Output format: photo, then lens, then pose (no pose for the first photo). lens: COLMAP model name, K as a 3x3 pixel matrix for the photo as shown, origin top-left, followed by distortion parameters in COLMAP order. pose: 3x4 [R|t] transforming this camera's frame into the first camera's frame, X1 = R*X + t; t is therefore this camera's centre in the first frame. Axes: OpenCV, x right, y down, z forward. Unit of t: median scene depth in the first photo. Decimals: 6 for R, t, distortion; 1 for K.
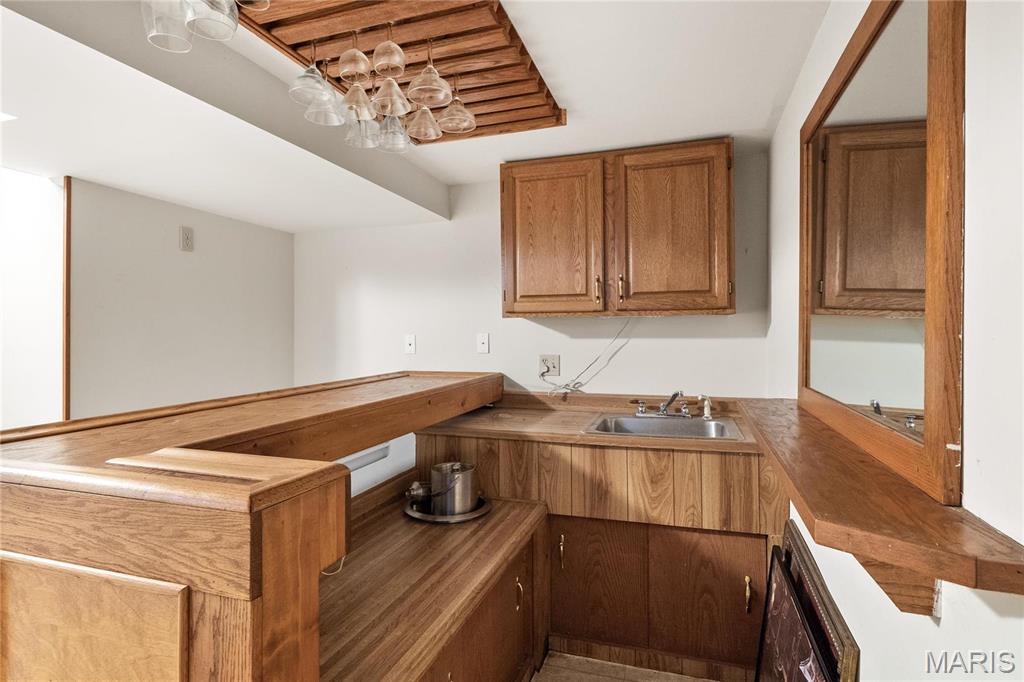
lens RADIAL K [[535.9, 0, 511.4], [0, 535.9, 337.1], [0, 0, 1]] dist [0.002582, 0.000228]
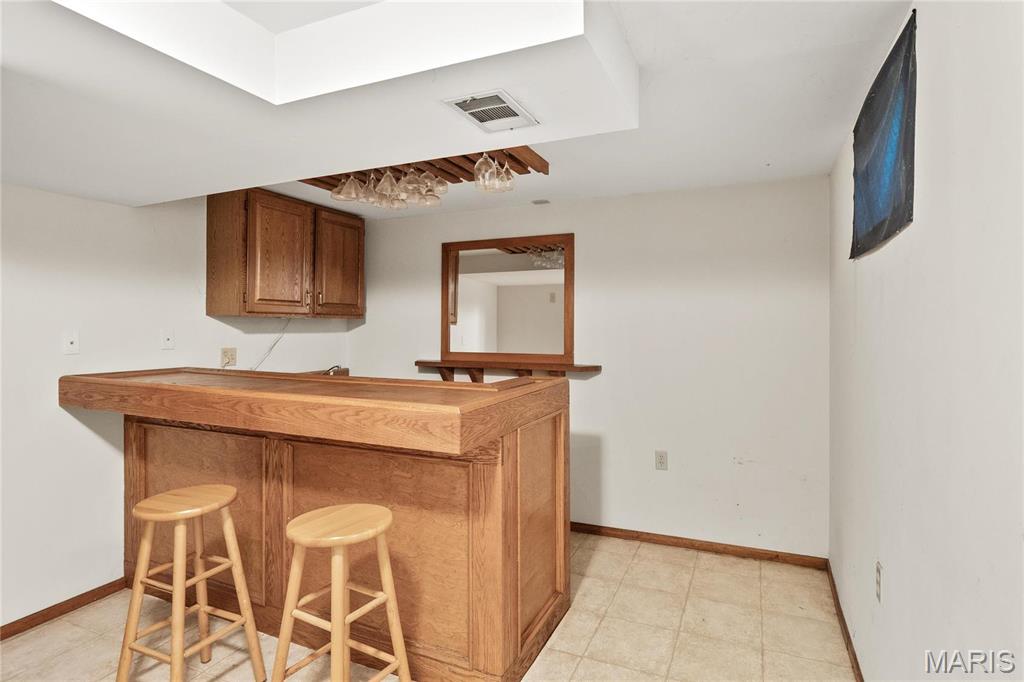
lens RADIAL K [[535.9, 0, 512.1], [0, 535.9, 334.9], [0, 0, 1]] dist [0.002582, 0.000228]
pose [[0.099483, -0.011043, 0.994978, -1.150335], [0.000450, 0.999939, 0.011053, -0.008497], [-0.995039, -0.000652, 0.099482, 0.306352]]
